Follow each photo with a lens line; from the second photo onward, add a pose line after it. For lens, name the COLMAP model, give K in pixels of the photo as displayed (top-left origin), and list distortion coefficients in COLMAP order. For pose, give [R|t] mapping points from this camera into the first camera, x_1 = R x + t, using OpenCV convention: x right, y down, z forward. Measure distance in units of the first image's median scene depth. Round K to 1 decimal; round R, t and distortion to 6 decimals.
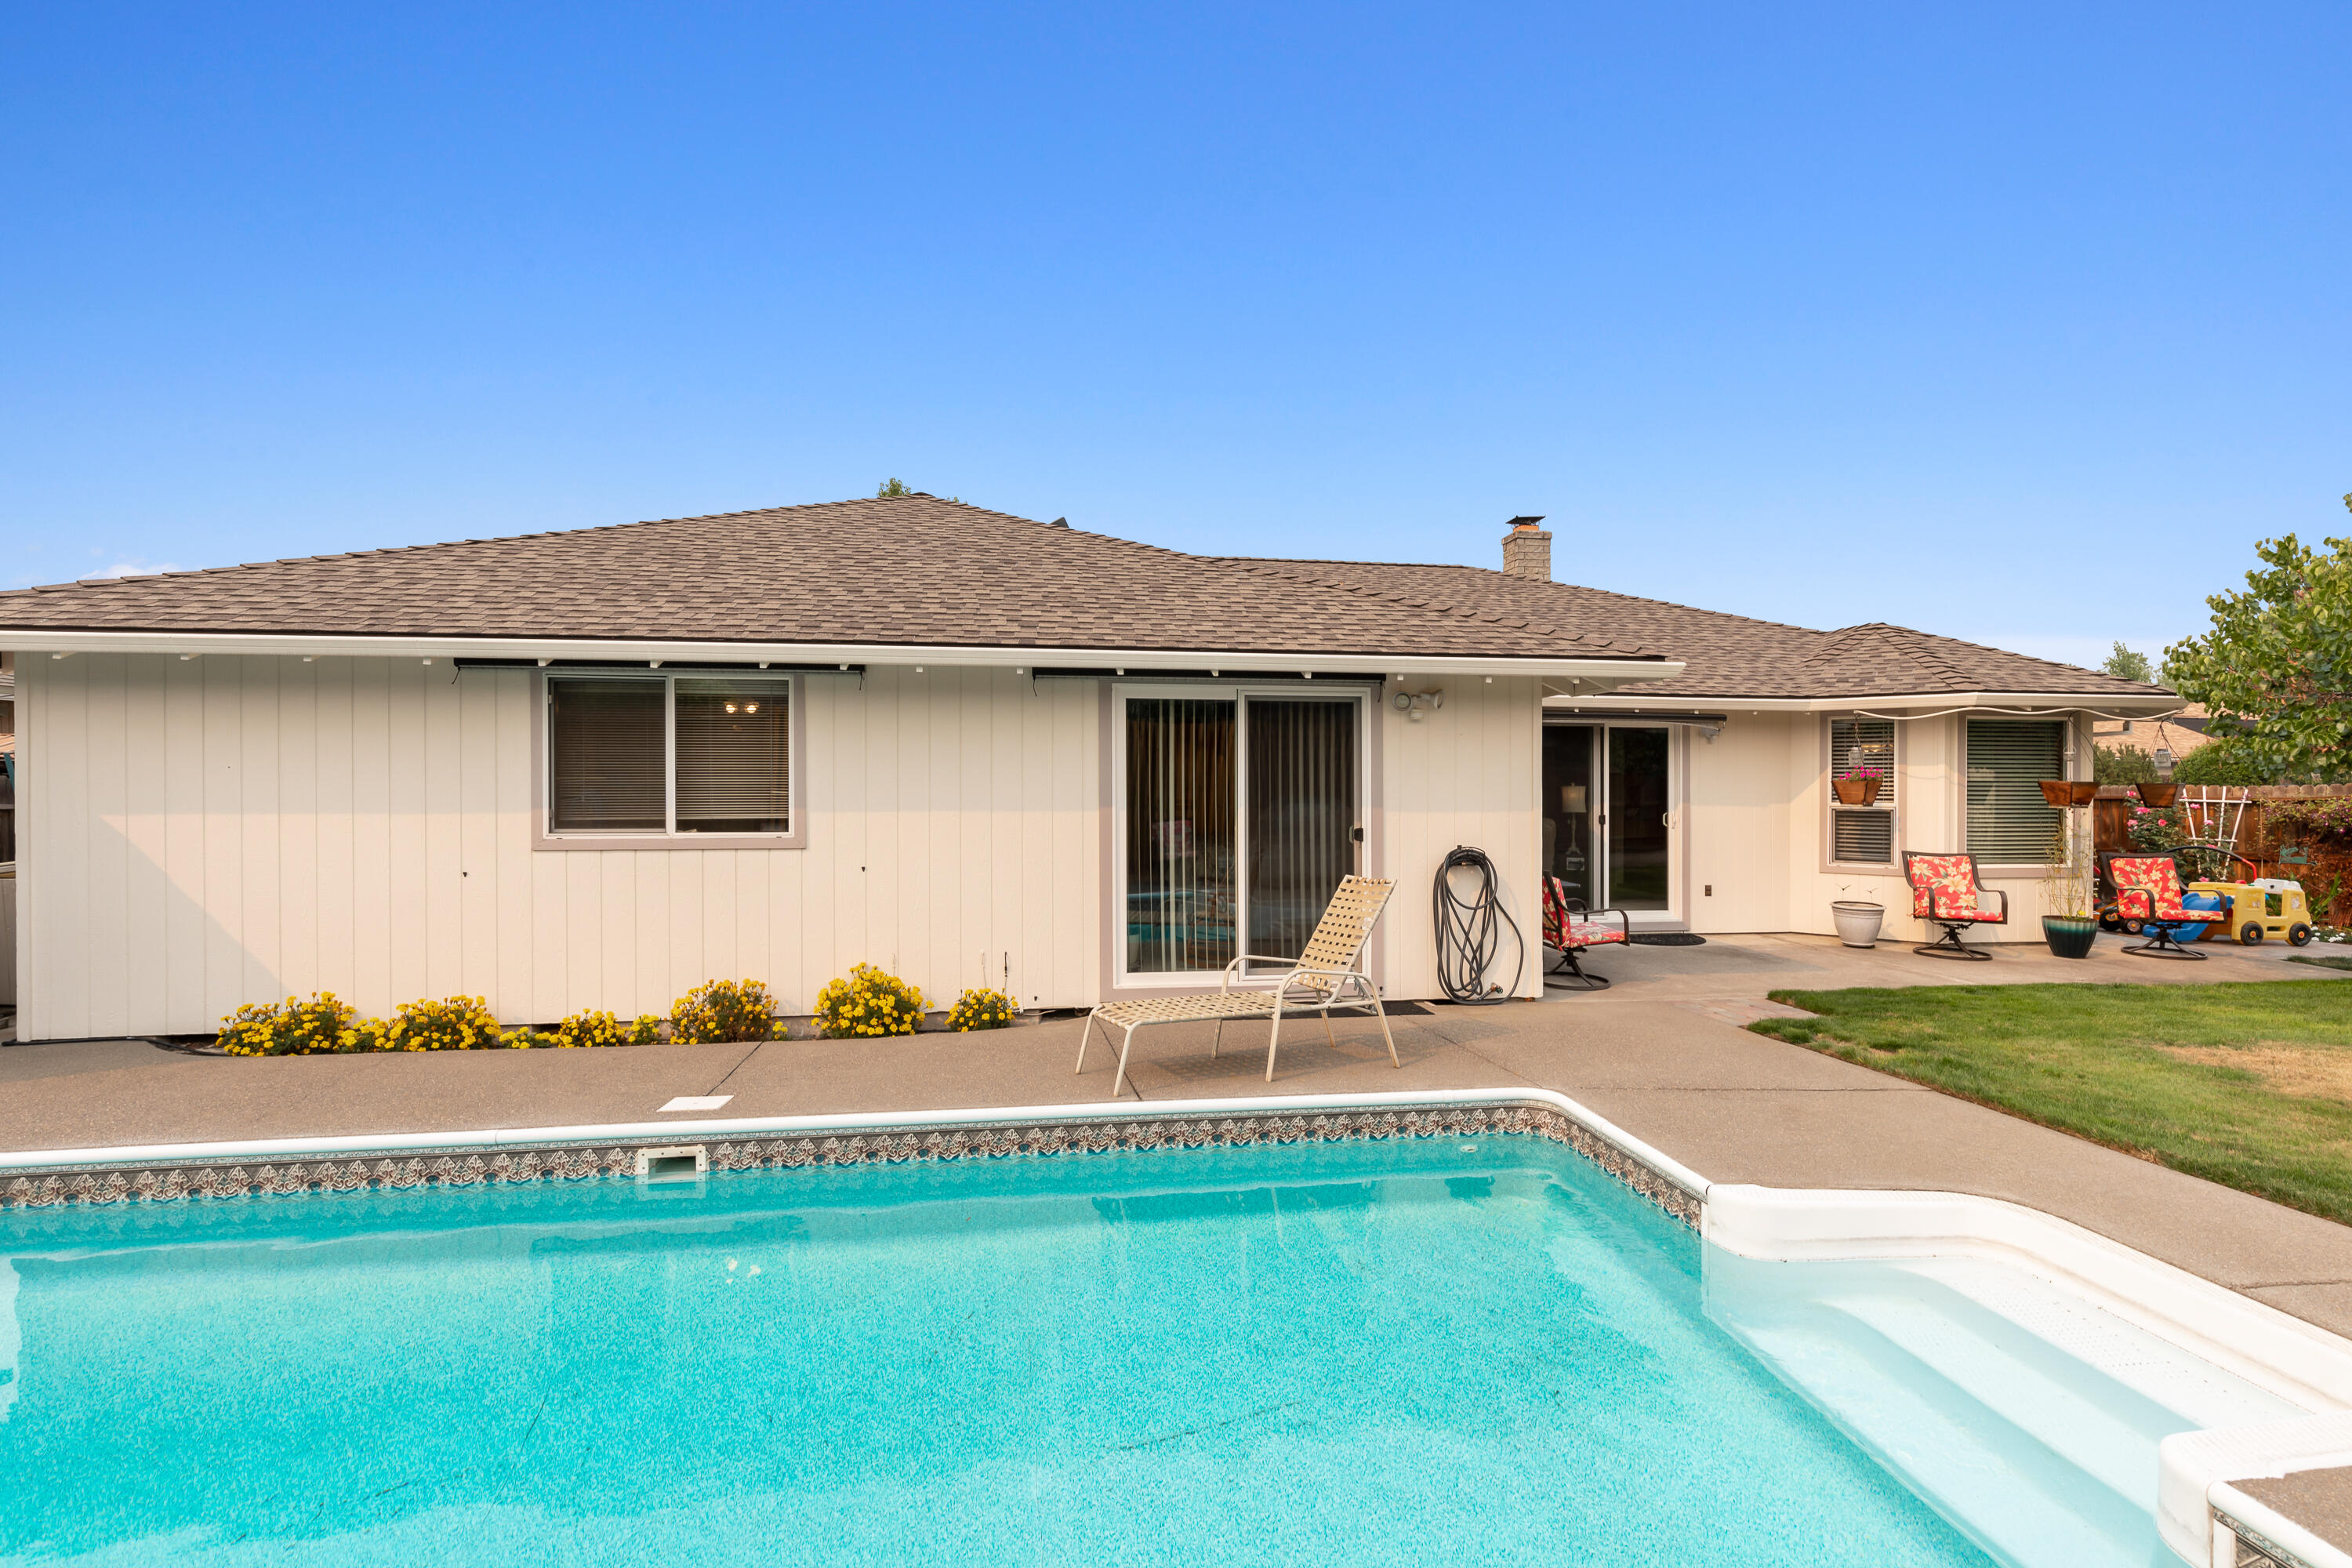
lens RADIAL K [[1080.6, 0, 1190.1], [0, 1080.6, 776.1], [0, 0, 1]] dist [-0.001111, -0.000112]
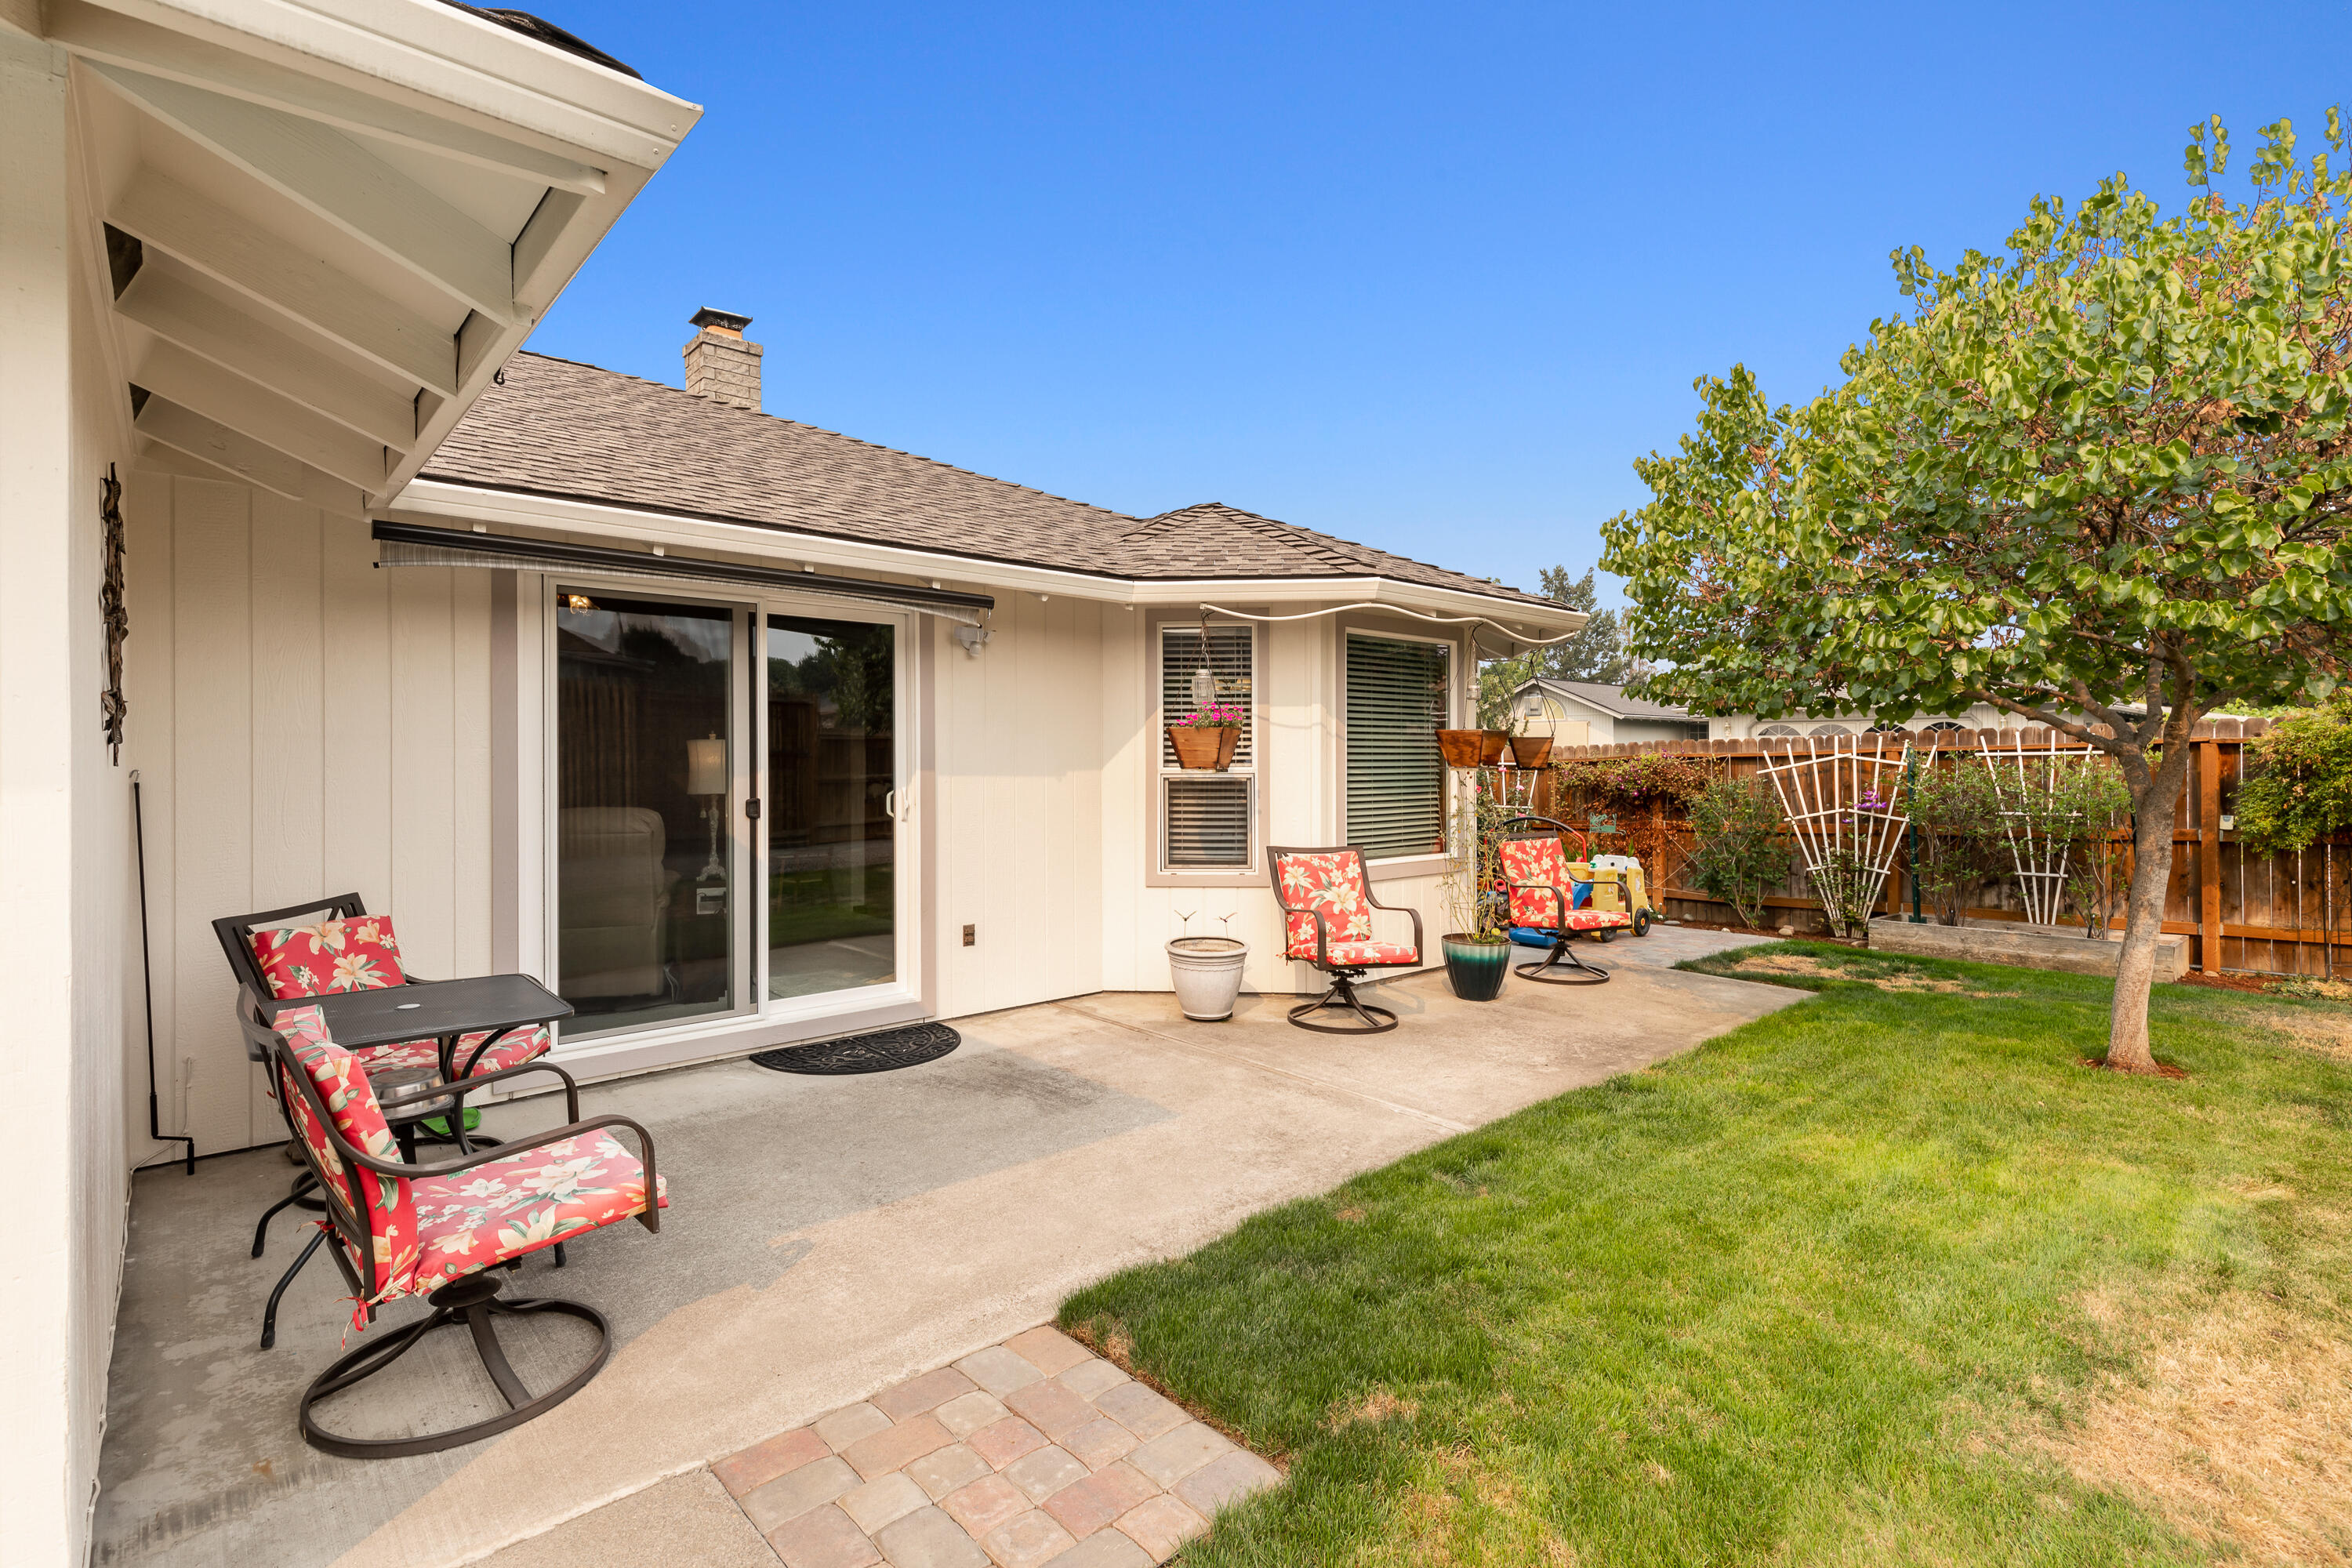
lens RADIAL K [[1081.2, 0, 1146.8], [0, 1081.2, 758.4], [0, 0, 1]] dist [0.004698, -0.000303]
pose [[0.847937, -0.006059, 0.530062, 0.286859], [0.003702, 0.999978, 0.005509, 0.017175], [-0.530083, -0.002709, 0.847941, 0.529033]]
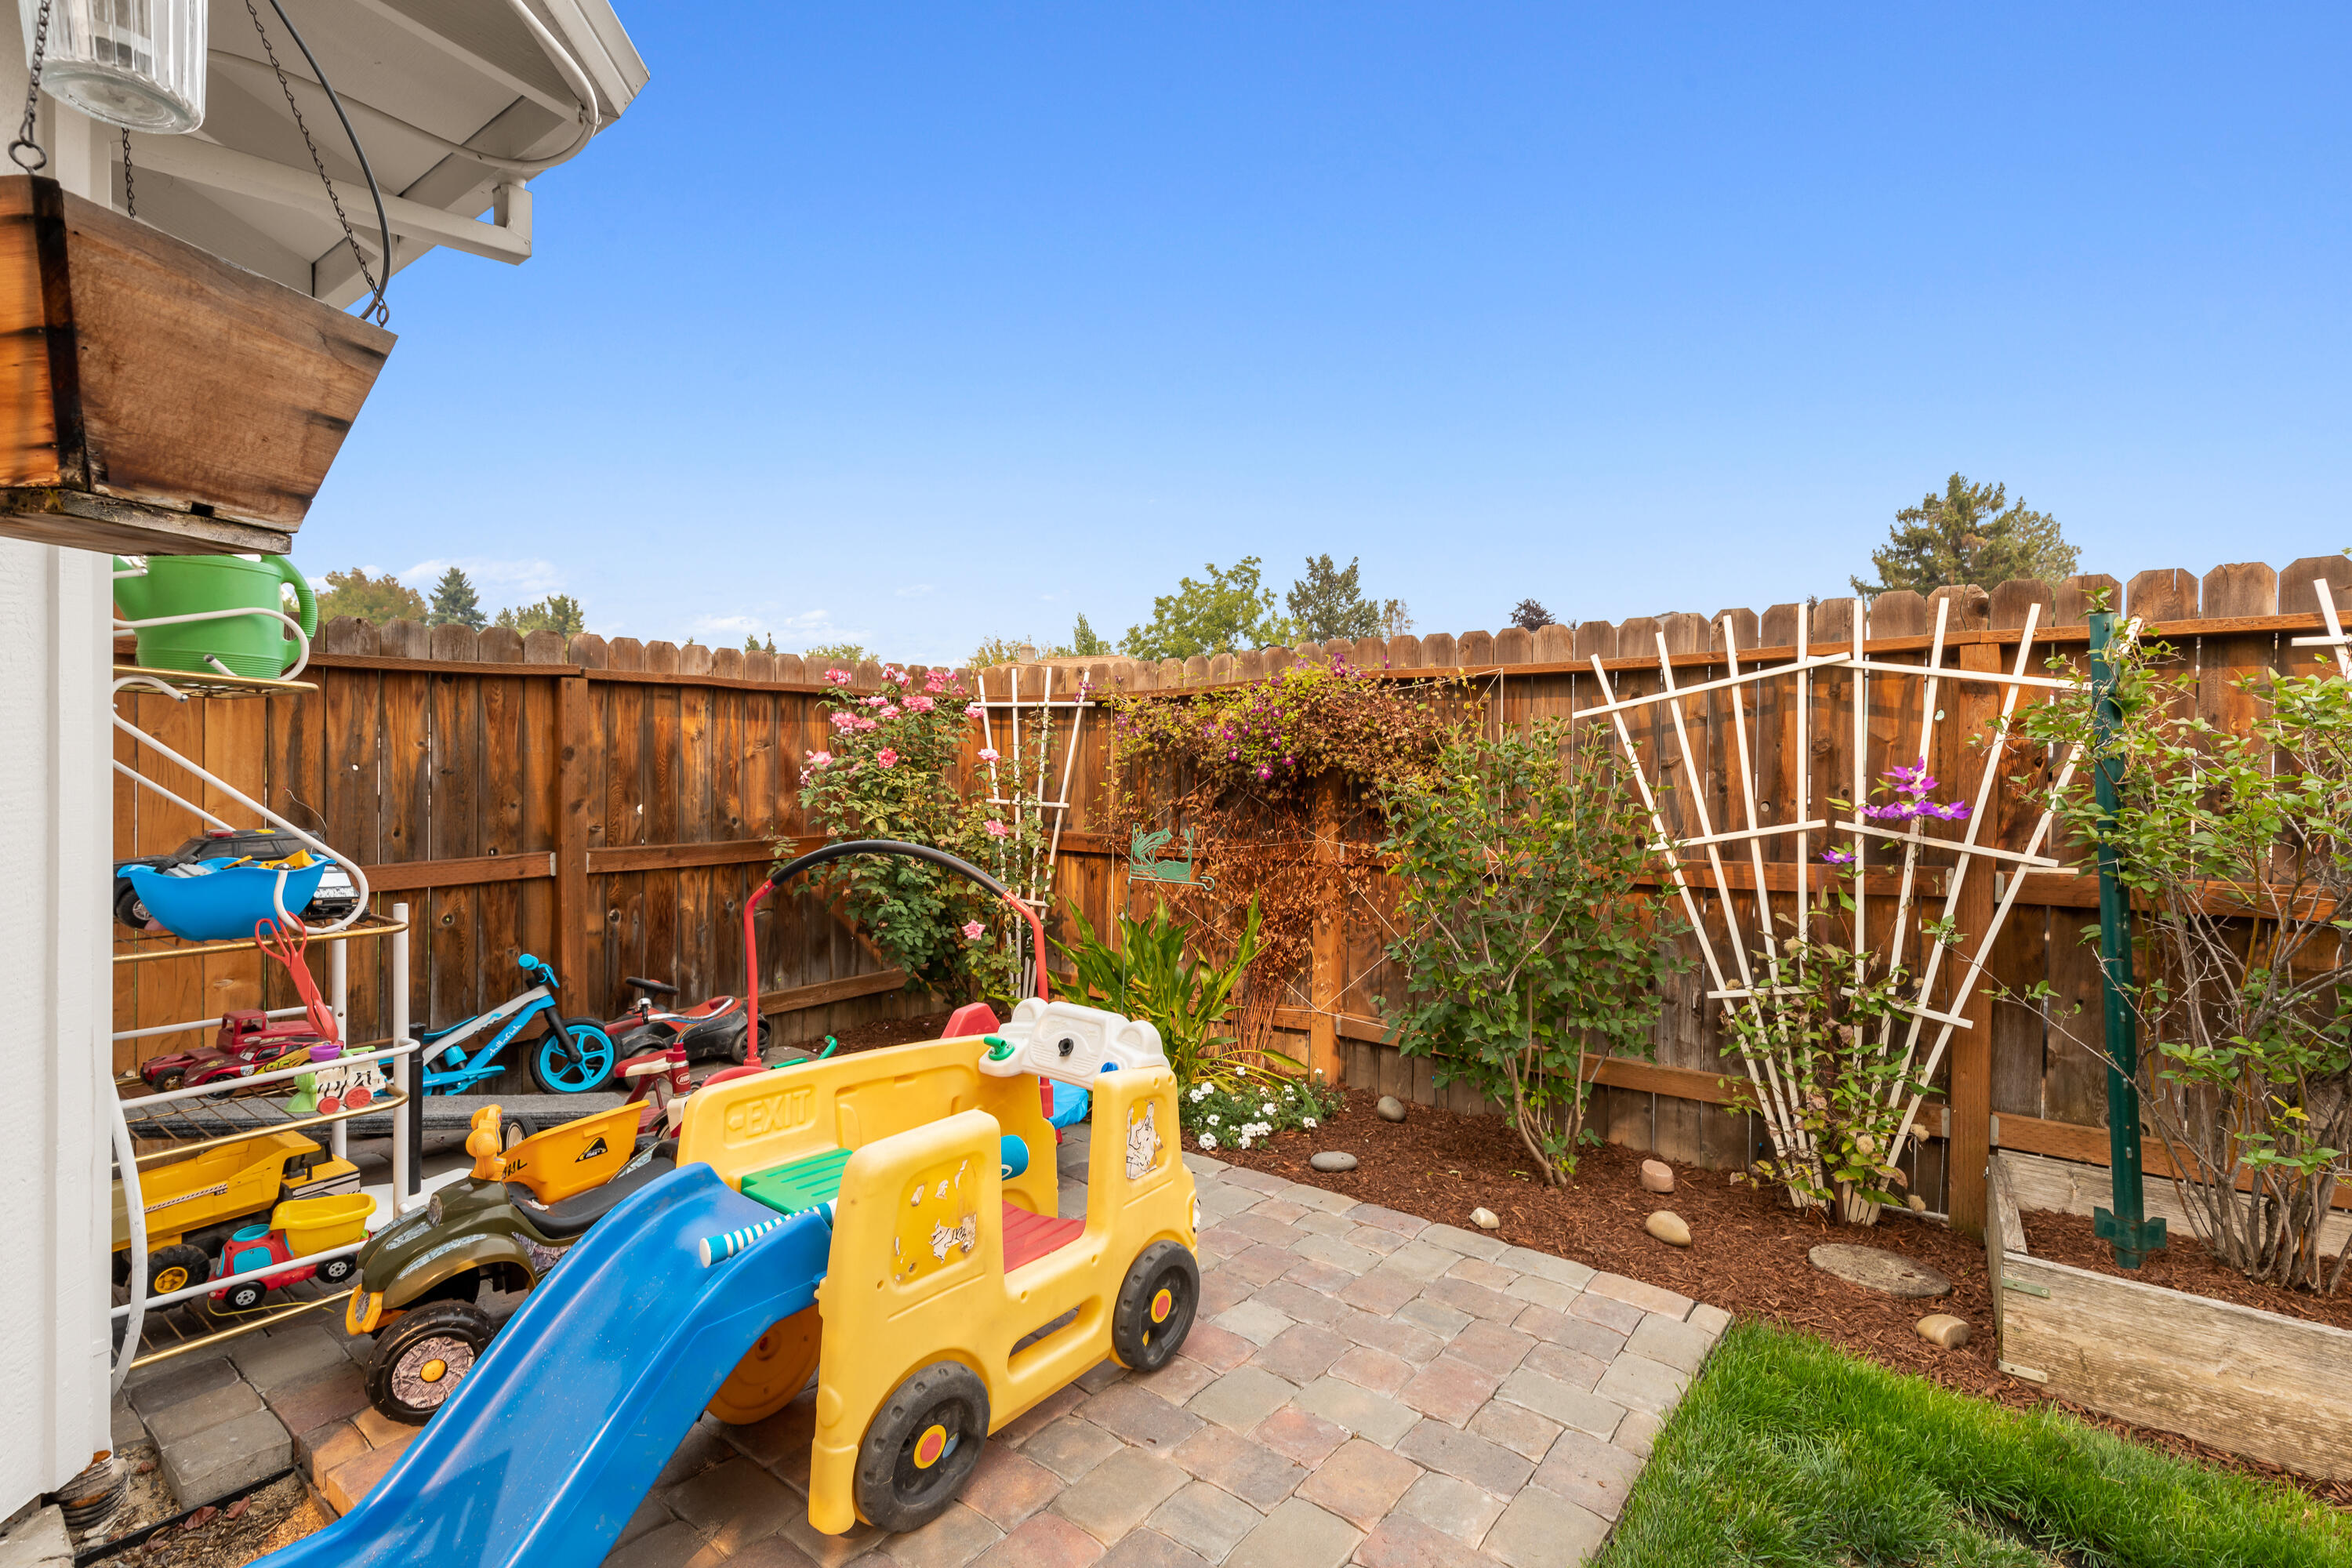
lens RADIAL K [[1072.2, 0, 1103.8], [0, 1072.2, 776.8], [0, 0, 1]] dist [0.001691, -0.000005]
pose [[0.755498, -0.012346, 0.655035, 0.948042], [-0.011331, 0.999427, 0.031906, 0.048832], [-0.655054, -0.031527, 0.754924, 0.913529]]
